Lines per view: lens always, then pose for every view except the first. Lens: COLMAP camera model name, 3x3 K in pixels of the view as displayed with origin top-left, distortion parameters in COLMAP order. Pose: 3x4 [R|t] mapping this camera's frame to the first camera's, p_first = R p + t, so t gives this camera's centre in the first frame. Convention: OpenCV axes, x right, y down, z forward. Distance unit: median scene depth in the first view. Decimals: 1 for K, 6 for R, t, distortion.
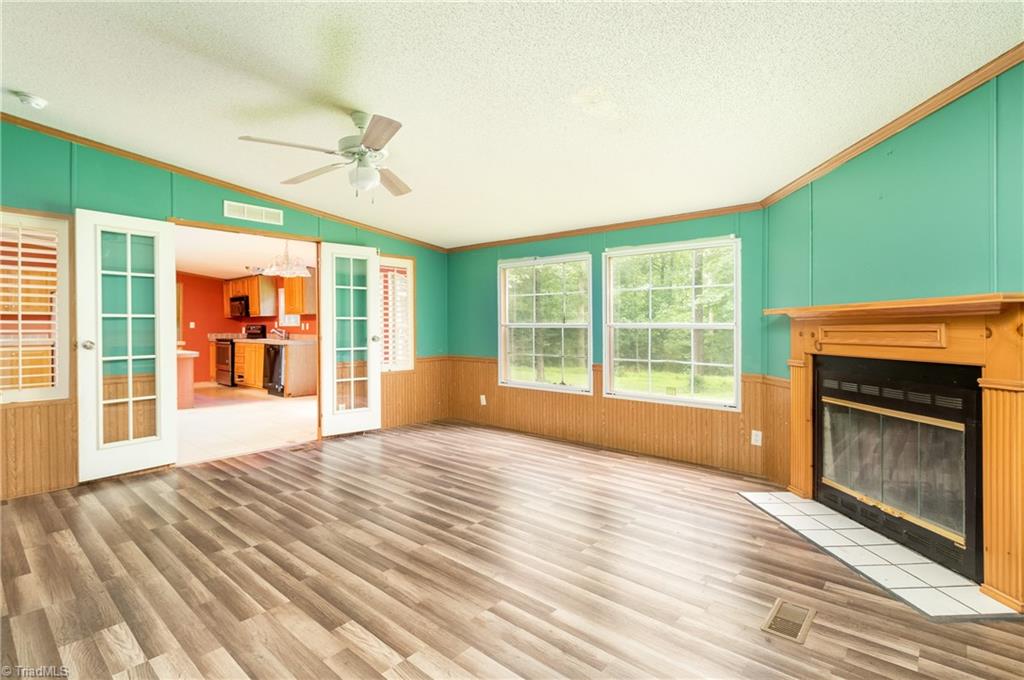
lens RADIAL K [[482.1, 0, 533.4], [0, 482.1, 328.1], [0, 0, 1]] dist [0.005656, 0.001906]
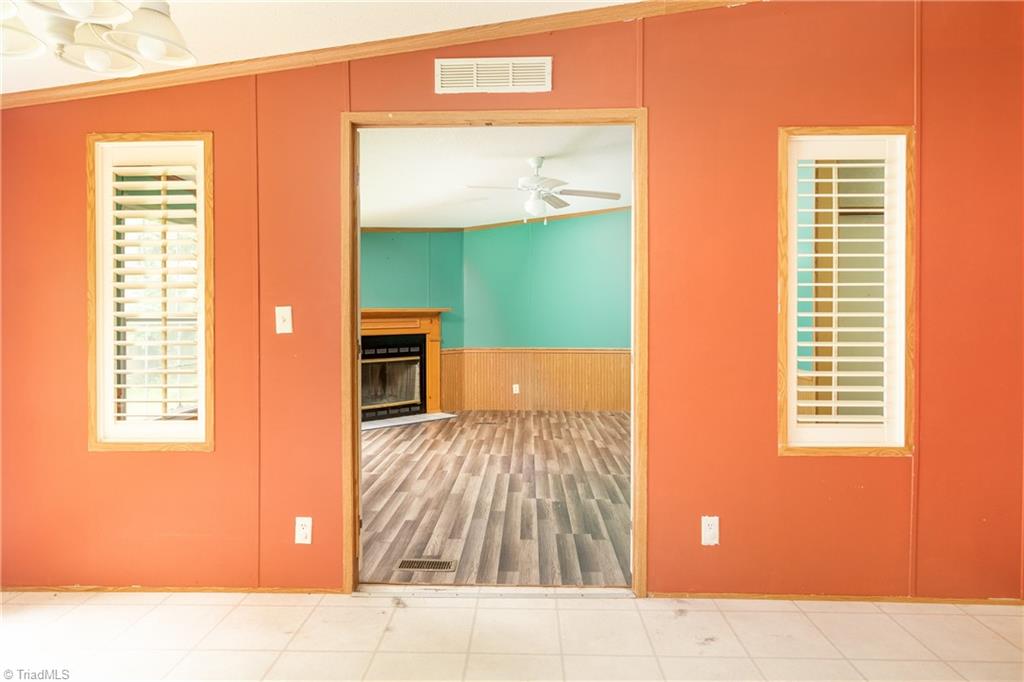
lens RADIAL K [[615.4, 0, 509.5], [0, 615.4, 321.1], [0, 0, 1]] dist [-0.003565, -0.000626]
pose [[-0.608470, -0.002533, 0.793573, -1.747125], [0.006306, 0.999948, 0.008026, -0.015522], [-0.793552, 0.009888, -0.608423, 2.222905]]
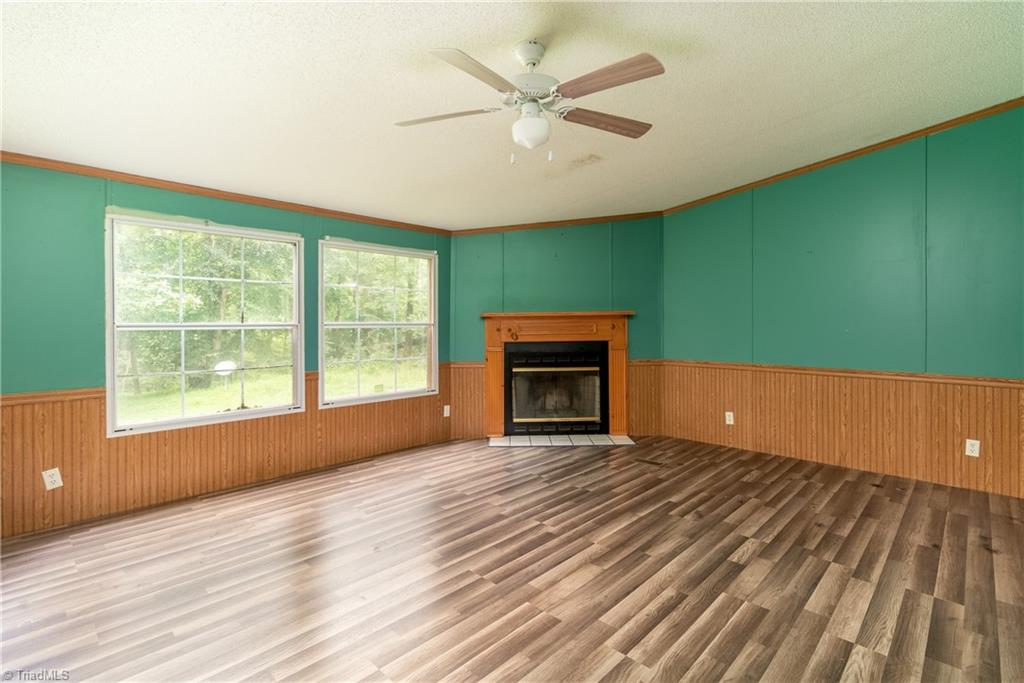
lens RADIAL K [[482.1, 0, 519.4], [0, 482.1, 320.2], [0, 0, 1]] dist [0.005656, 0.001906]
pose [[0.067127, 0.006635, 0.997722, -1.172612], [0.010578, 0.999917, -0.007361, -0.007964], [-0.997688, 0.011048, 0.067051, 1.019352]]
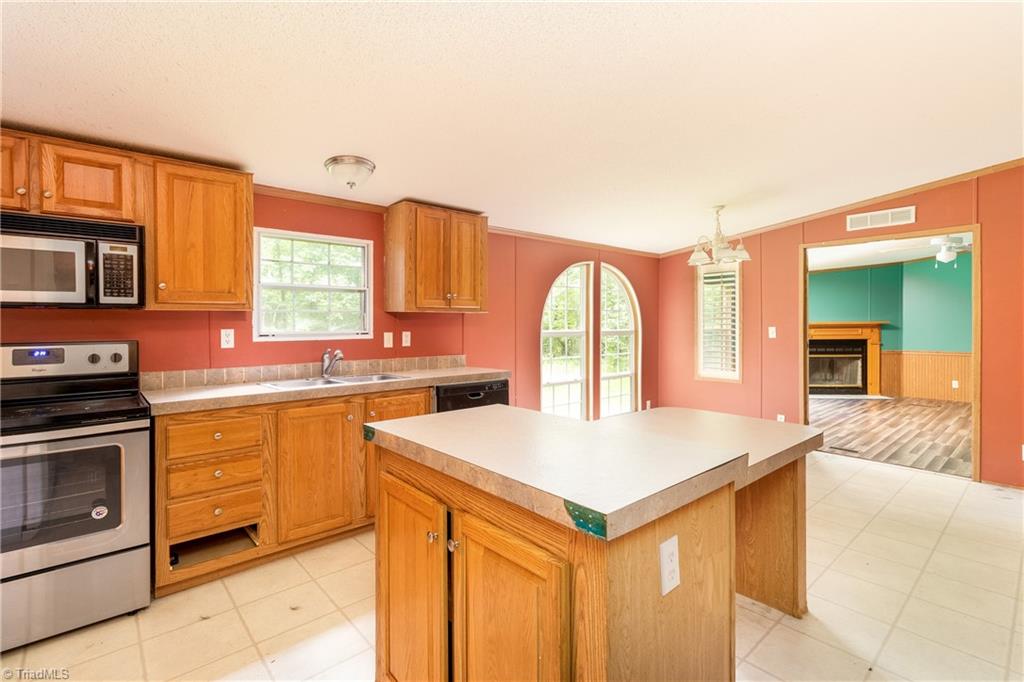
lens RADIAL K [[482.1, 0, 514.9], [0, 482.1, 322.5], [0, 0, 1]] dist [0.005656, 0.001906]
pose [[0.148912, 0.000717, 0.988850, -2.760687], [0.005253, 0.999985, -0.001516, -0.053559], [-0.988836, 0.005420, 0.148906, 2.623167]]
